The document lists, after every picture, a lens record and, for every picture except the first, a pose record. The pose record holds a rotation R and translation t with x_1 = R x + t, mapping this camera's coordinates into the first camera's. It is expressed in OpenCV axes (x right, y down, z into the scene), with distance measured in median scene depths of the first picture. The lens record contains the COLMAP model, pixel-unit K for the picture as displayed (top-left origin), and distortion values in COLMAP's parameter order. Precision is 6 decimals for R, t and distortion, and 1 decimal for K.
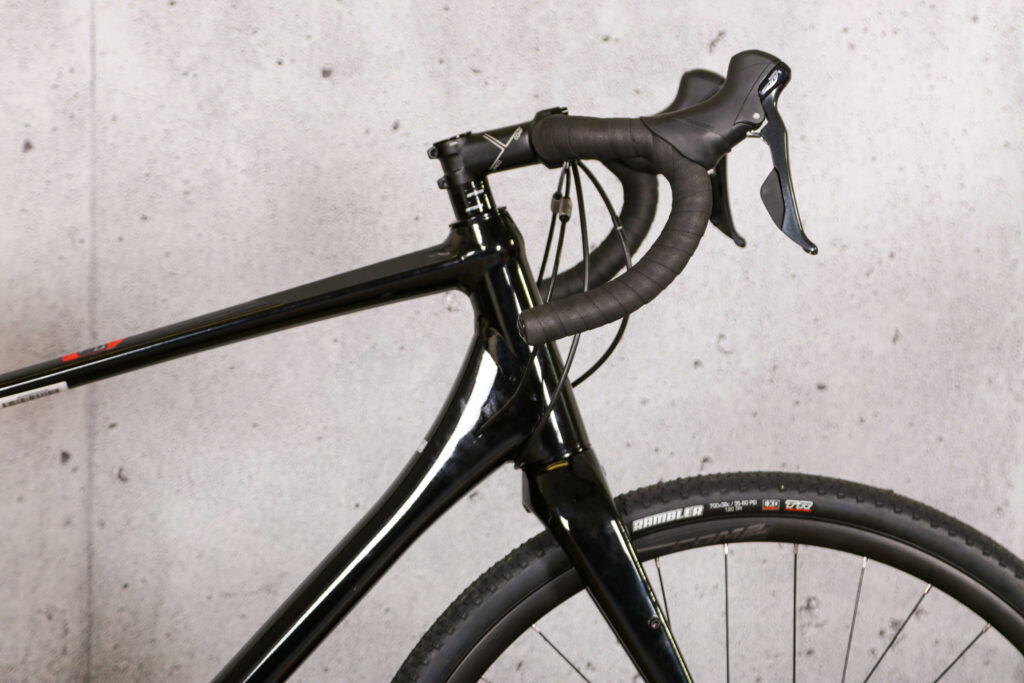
lens RADIAL K [[4562.4, 0, 512.0], [0, 4562.4, 341.5], [0, 0, 1]] dist [0.536102, 3.329701]
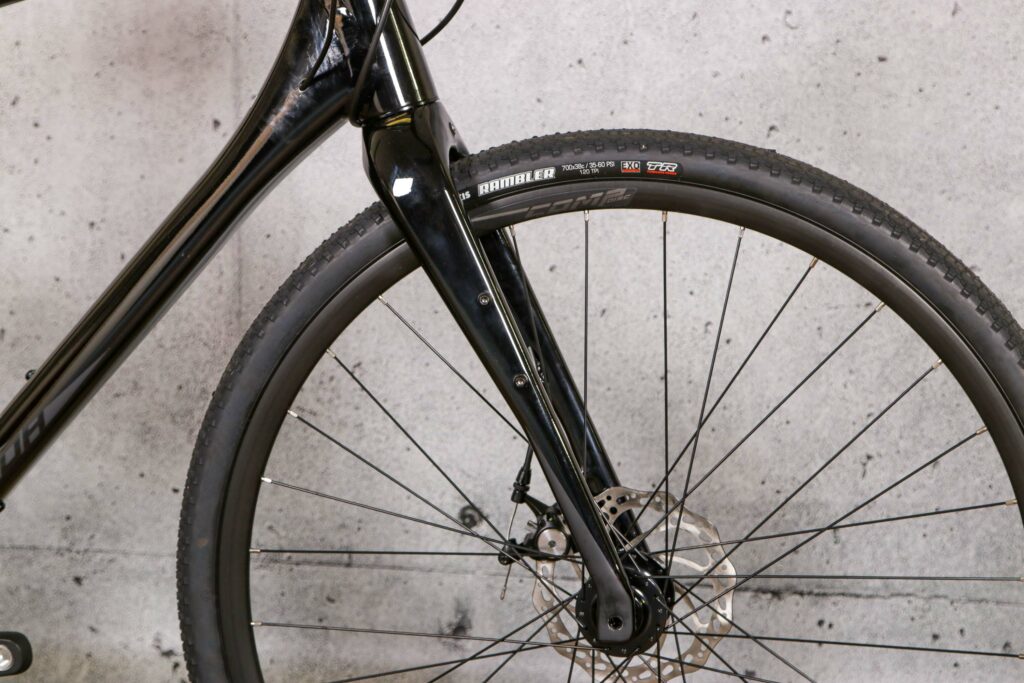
lens RADIAL K [[2200.0, 0, 512.0], [0, 2200.0, 341.5], [0, 0, 1]] dist [0.147304, -0.121245]
pose [[0.967412, 0.025502, -0.251918, 0.116760], [0.002742, 0.993802, 0.111132, 0.017927], [0.253191, -0.108201, 0.961346, 0.475925]]
